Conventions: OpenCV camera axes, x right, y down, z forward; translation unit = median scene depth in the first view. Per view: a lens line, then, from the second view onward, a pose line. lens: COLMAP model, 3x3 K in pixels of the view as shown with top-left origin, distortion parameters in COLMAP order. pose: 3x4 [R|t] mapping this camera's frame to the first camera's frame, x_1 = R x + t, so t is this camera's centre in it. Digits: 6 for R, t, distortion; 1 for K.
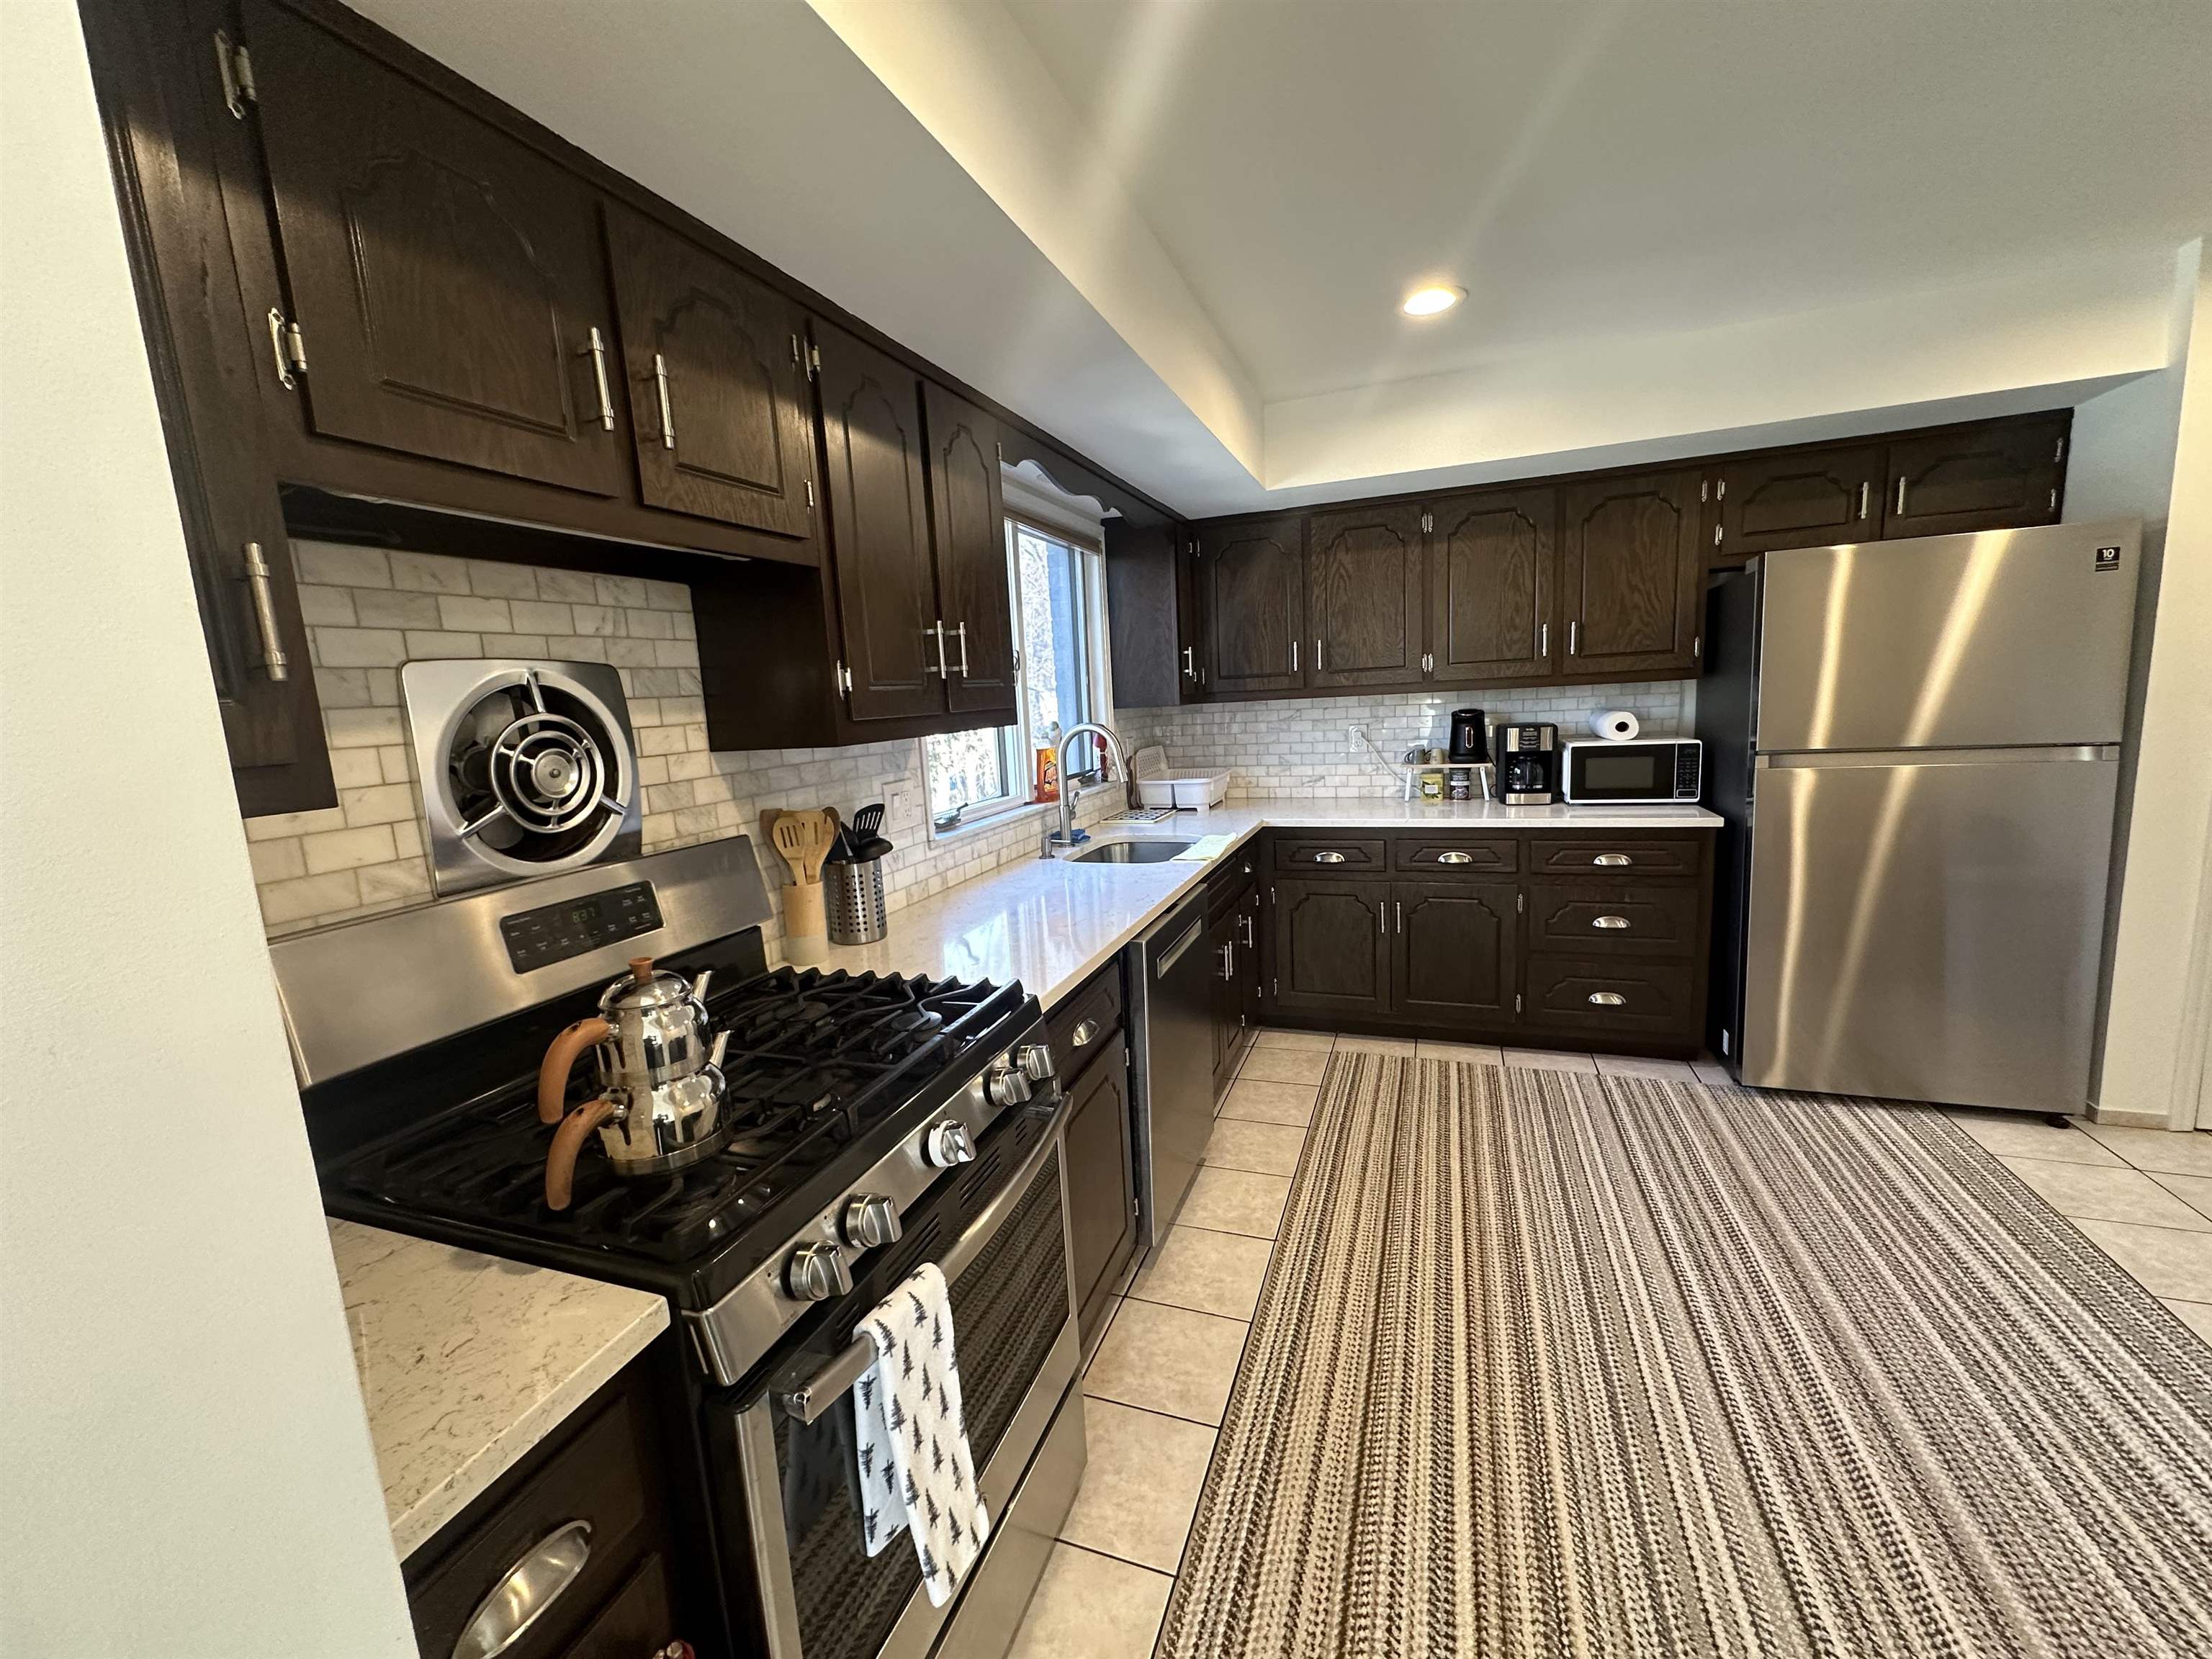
lens RADIAL K [[878.6, 0, 1105.4], [0, 878.6, 829.8], [0, 0, 1]] dist [-0.006656, 0.001102]
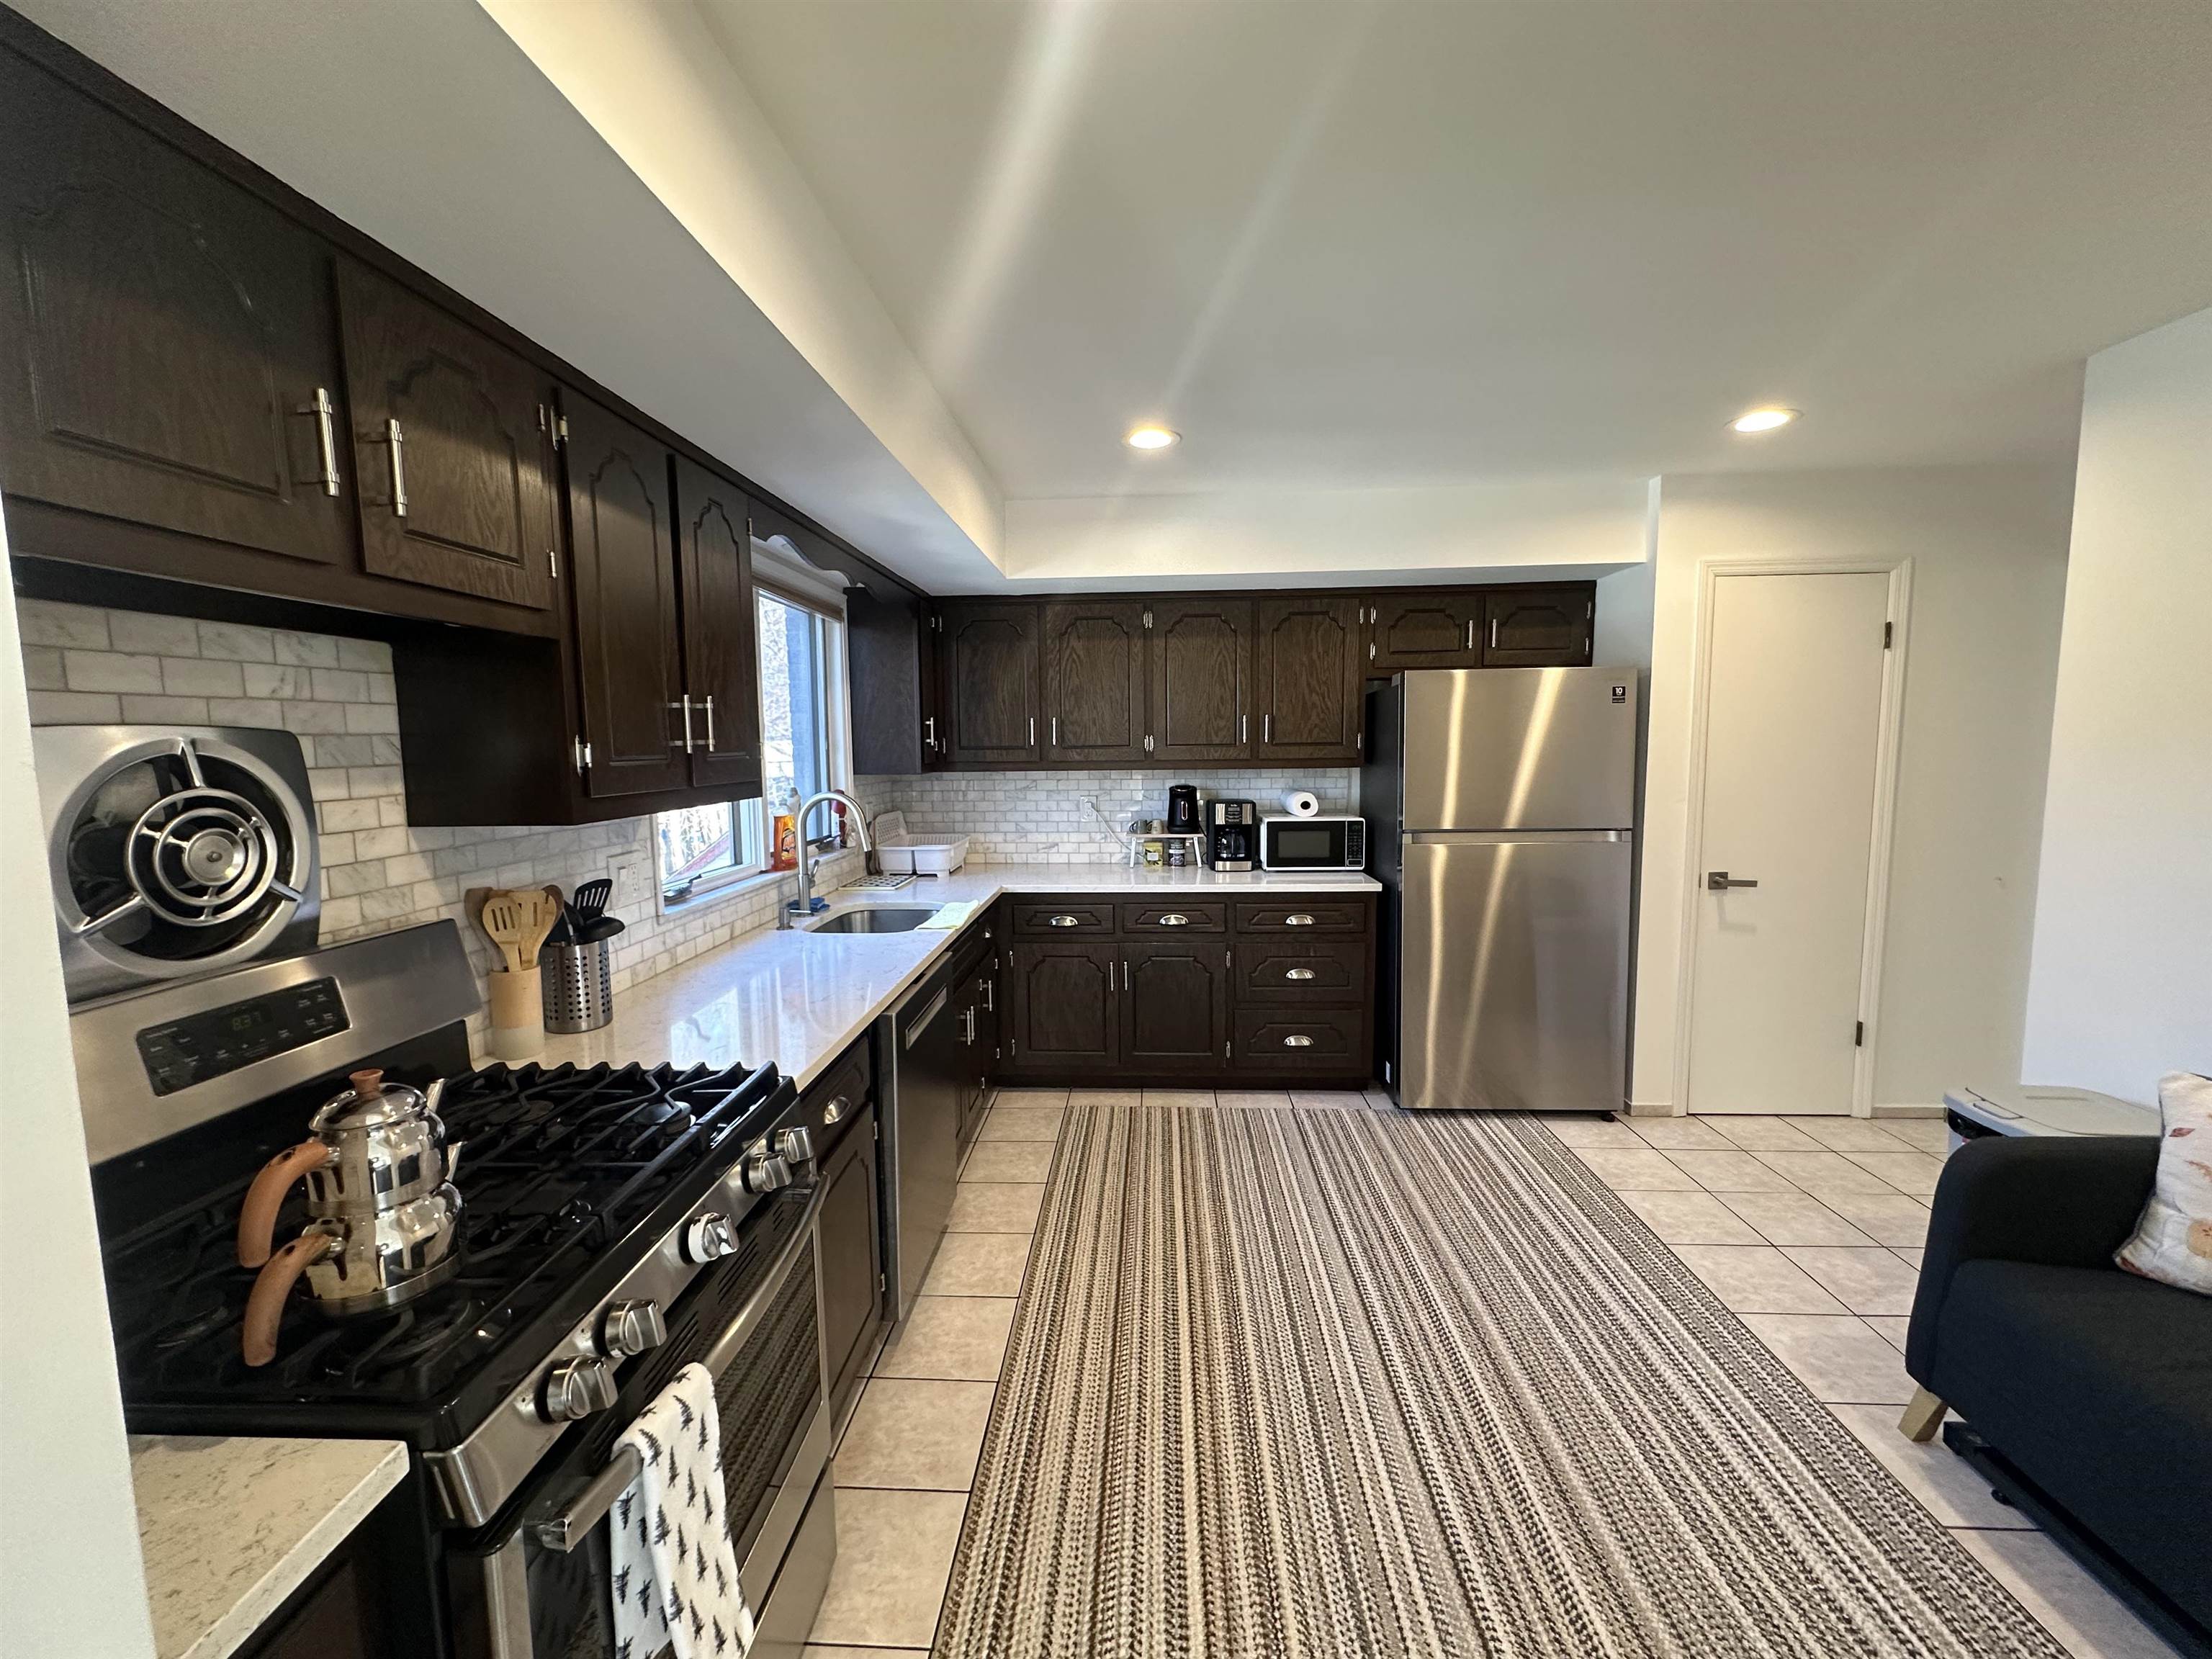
lens RADIAL K [[878.6, 0, 1106.1], [0, 878.6, 830.7], [0, 0, 1]] dist [-0.006656, 0.001102]
pose [[0.953229, 0.013333, 0.301956, -0.036848], [0.005462, 0.998104, -0.061313, -0.024555], [-0.302201, 0.060095, 0.951348, -0.067215]]
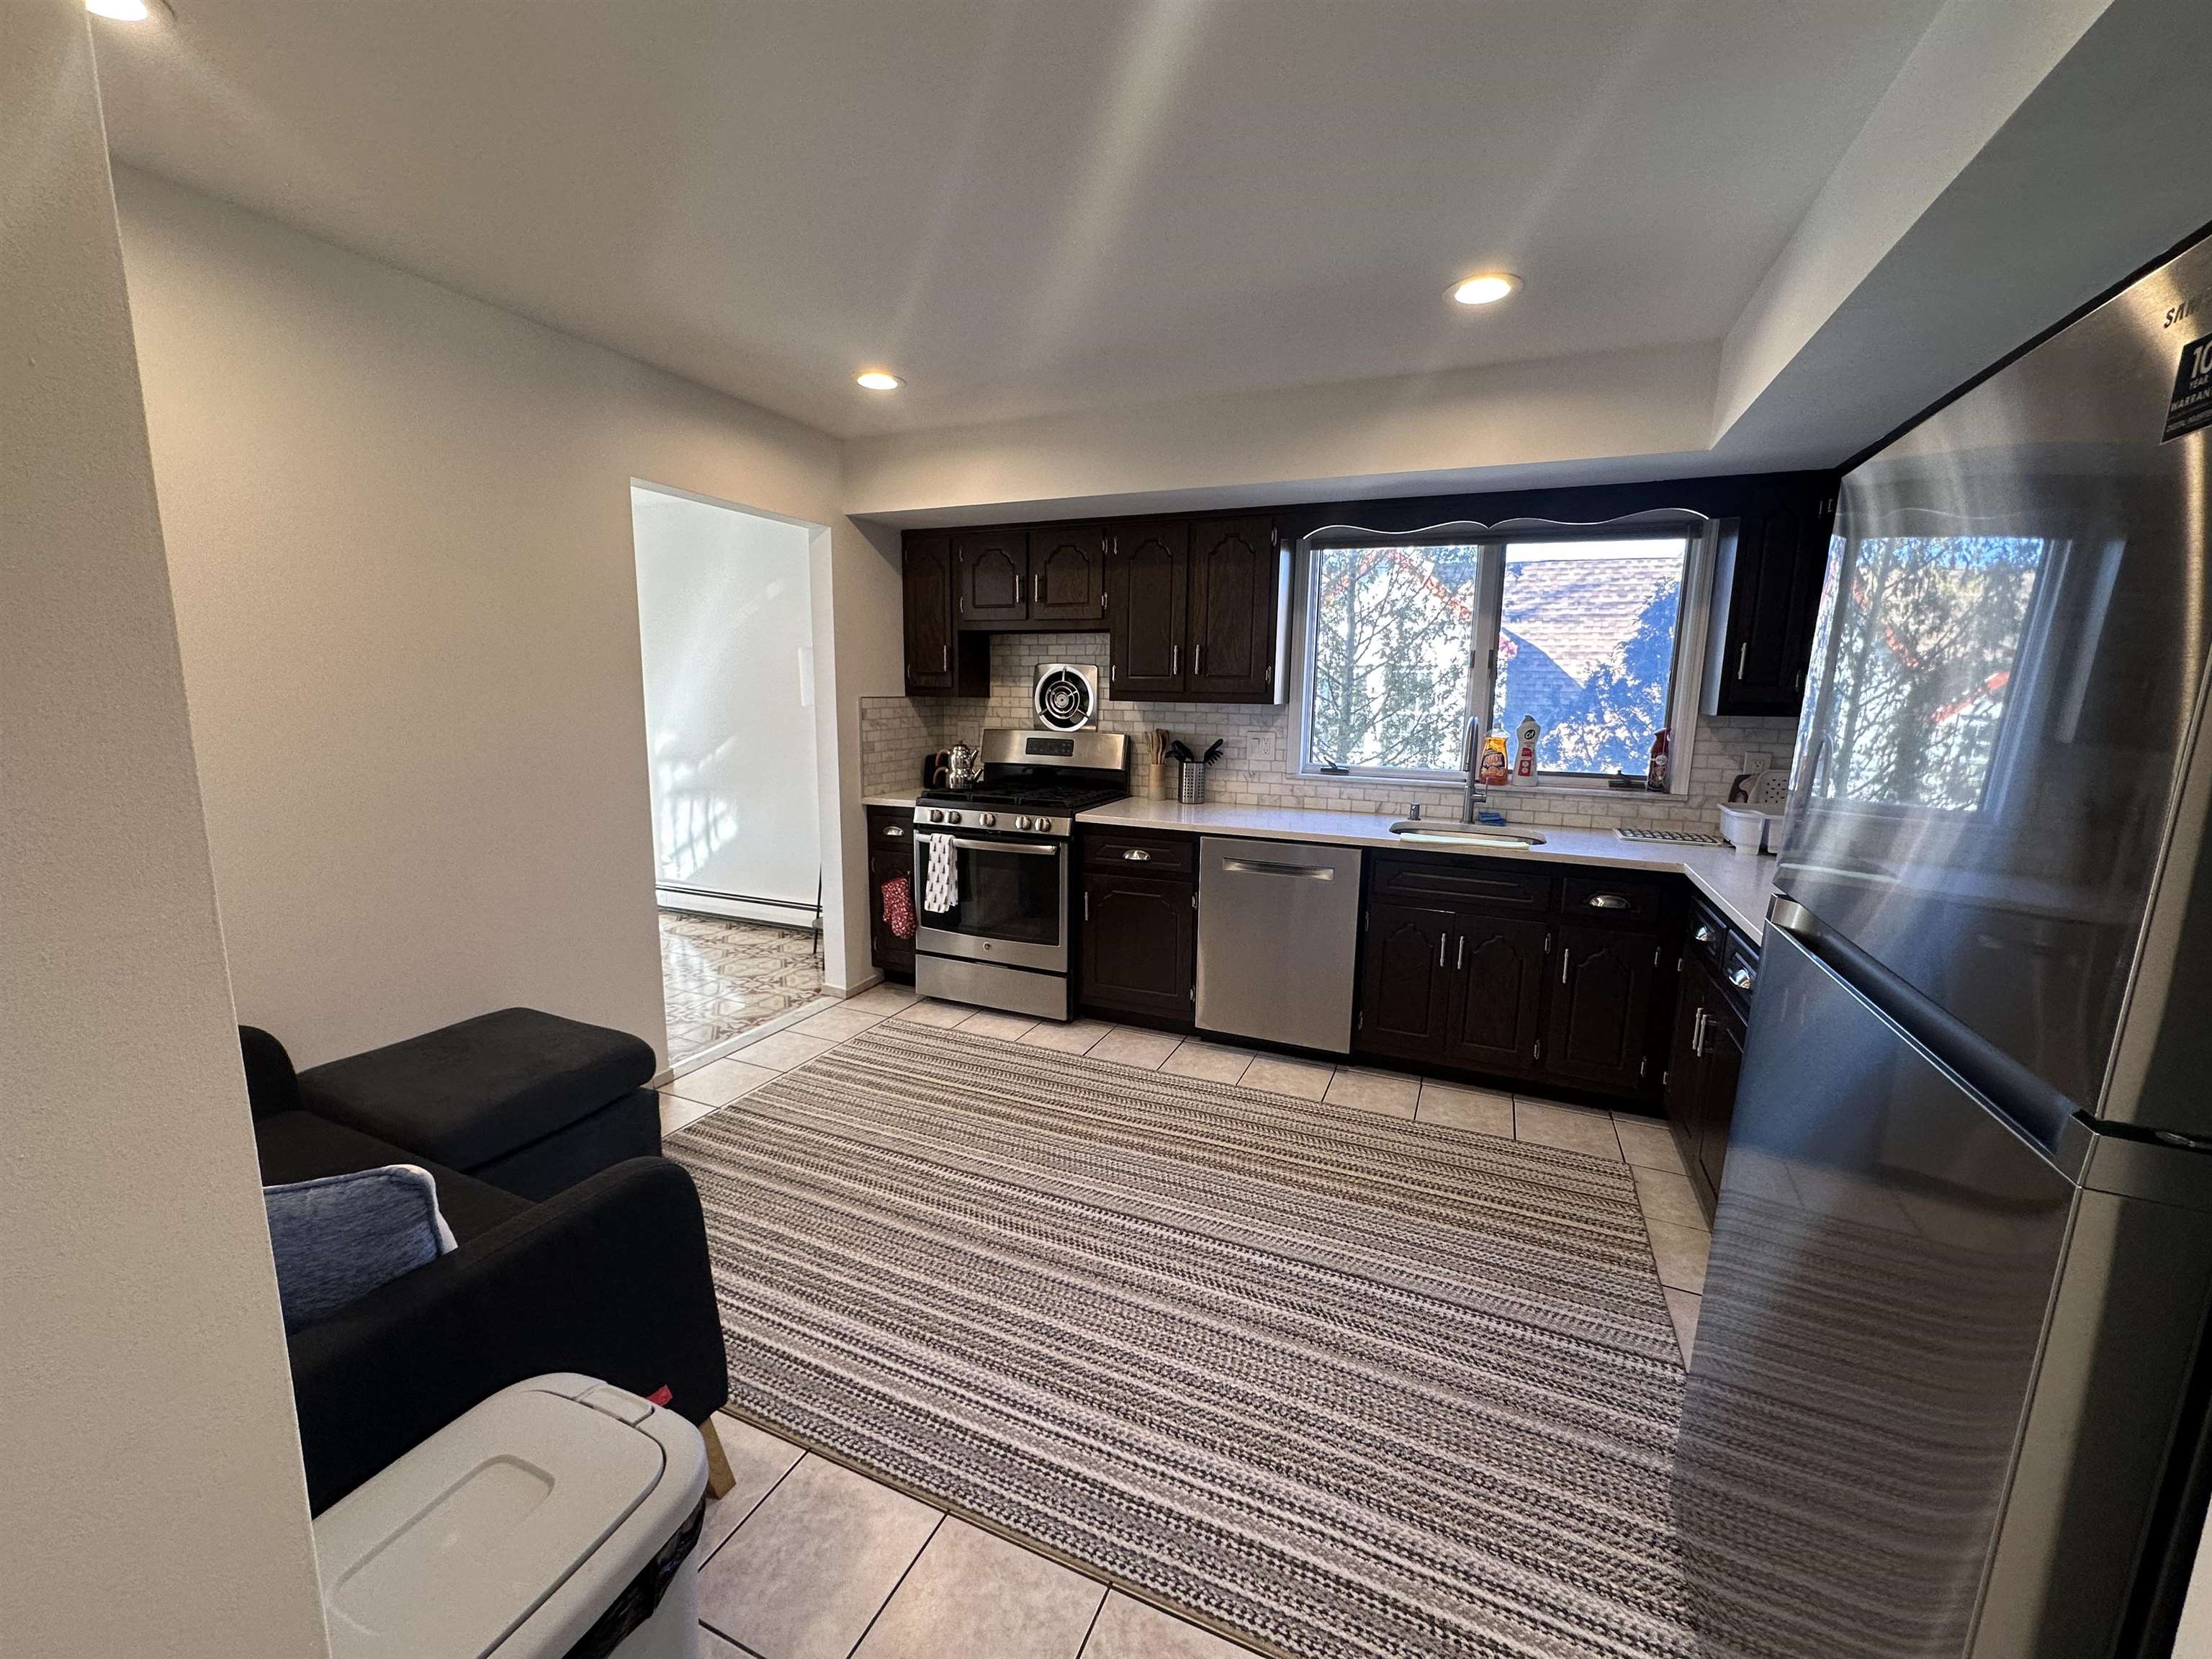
lens RADIAL K [[878.6, 0, 1106.1], [0, 878.6, 829.2], [0, 0, 1]] dist [-0.006656, 0.001102]
pose [[-0.052603, 0.215905, -0.974996, 1.936568], [-0.165054, 0.961040, 0.221719, -0.261205], [0.984881, 0.172590, -0.014917, 0.976431]]
